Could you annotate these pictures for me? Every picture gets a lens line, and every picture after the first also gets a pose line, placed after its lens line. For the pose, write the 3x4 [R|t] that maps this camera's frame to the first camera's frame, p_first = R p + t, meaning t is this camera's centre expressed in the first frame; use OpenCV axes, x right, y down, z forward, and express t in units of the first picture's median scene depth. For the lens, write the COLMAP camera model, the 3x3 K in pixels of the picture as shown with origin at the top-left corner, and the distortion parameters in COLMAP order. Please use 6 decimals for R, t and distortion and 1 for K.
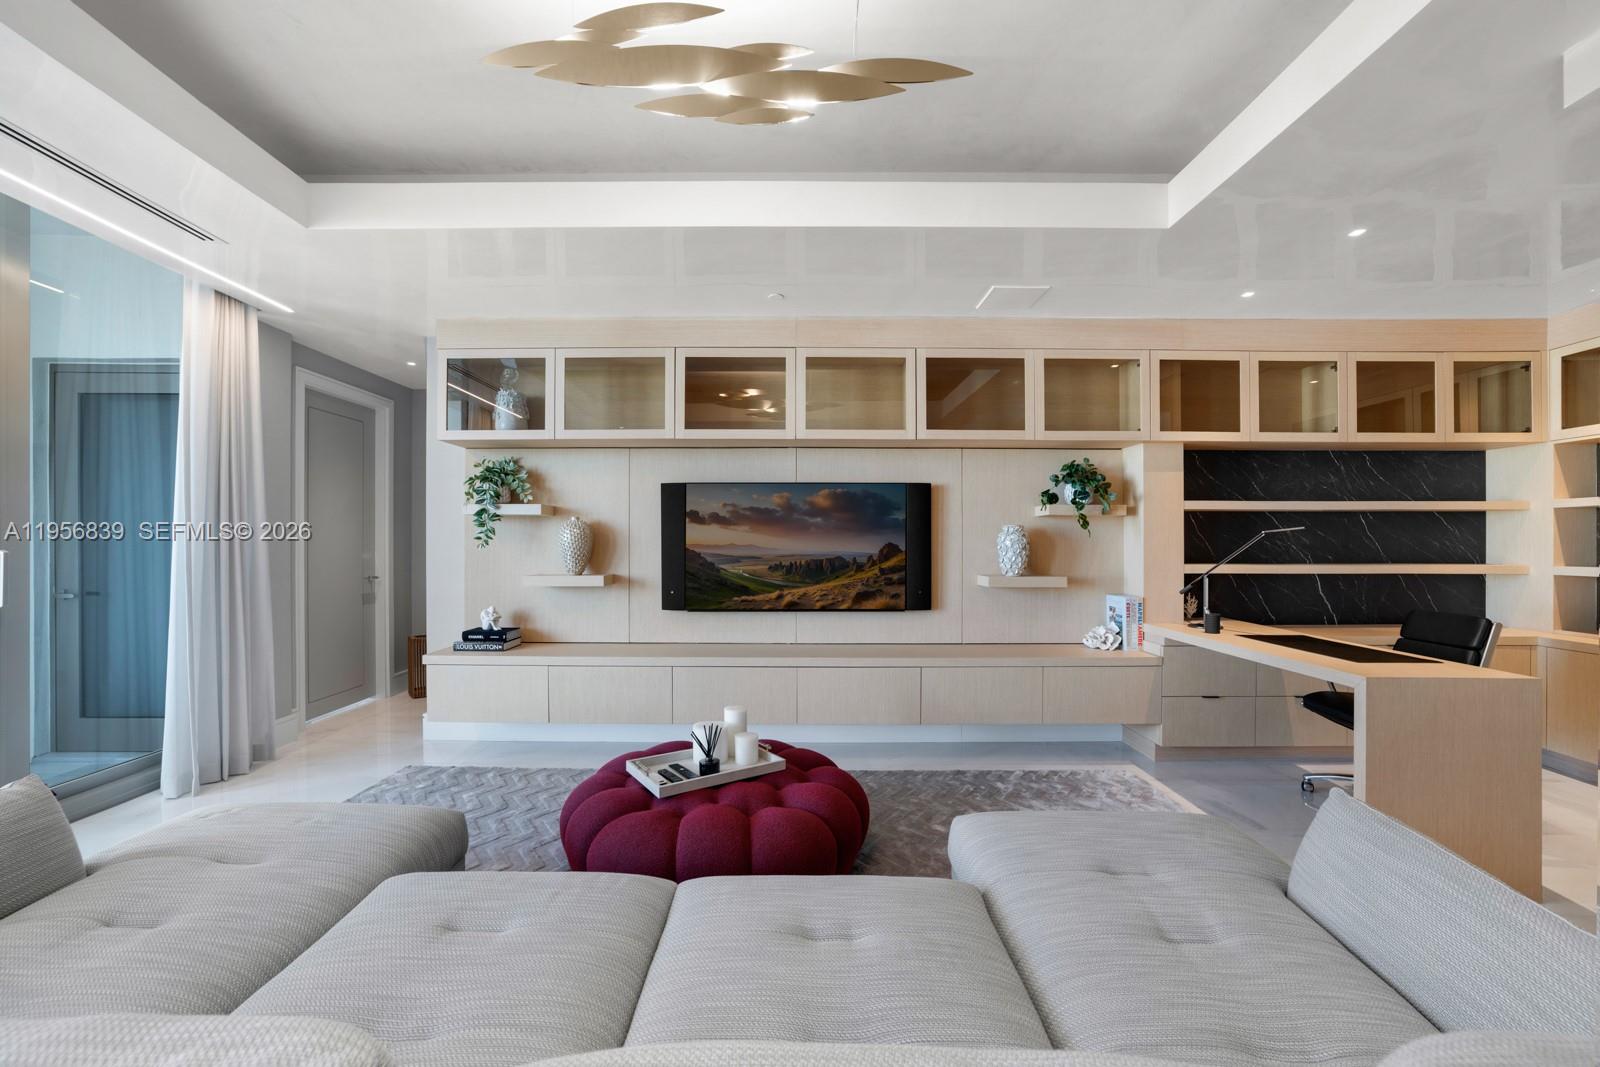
lens RADIAL K [[649.7, 0, 799.2], [0, 649.7, 539.3], [0, 0, 1]] dist [-0.000669, 0.000005]
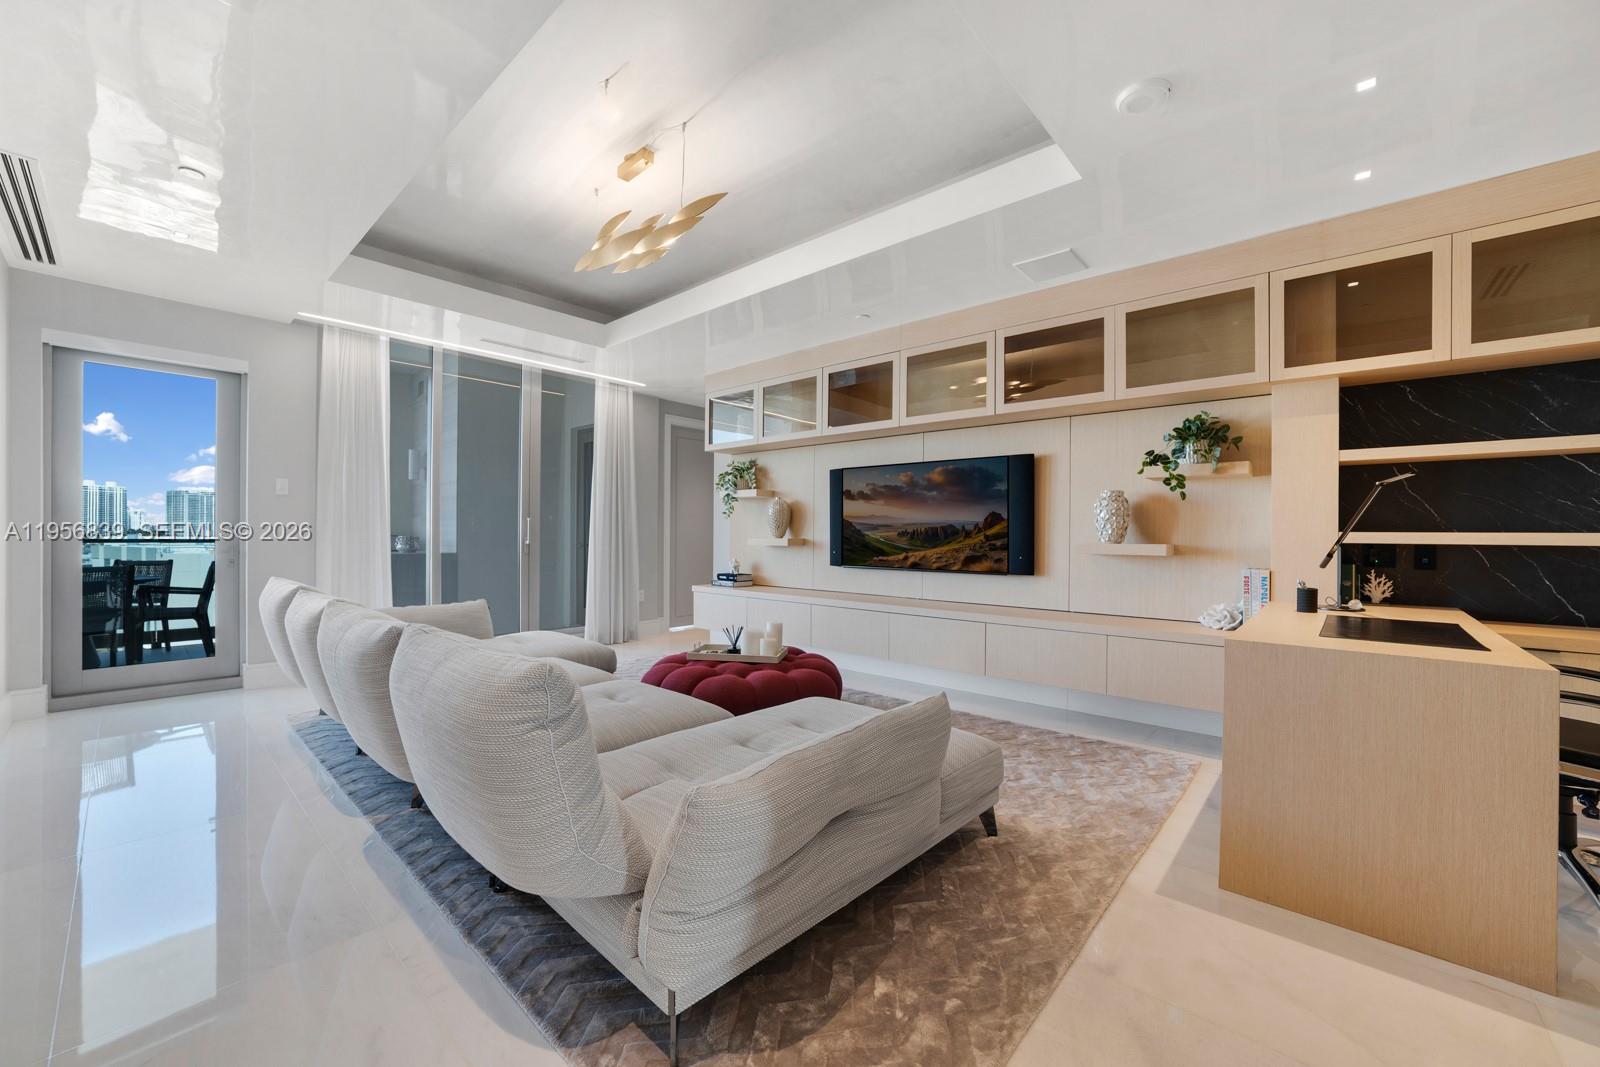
lens RADIAL K [[633.9, 0, 800.0], [0, 633.9, 533.5], [0, 0, 1]] dist [0.024034, -0.000003]
pose [[0.749847, 0.004324, -0.661597, 0.604413], [-0.001328, 0.999986, 0.005031, 0.037204], [0.661610, -0.002894, 0.749842, -0.014851]]
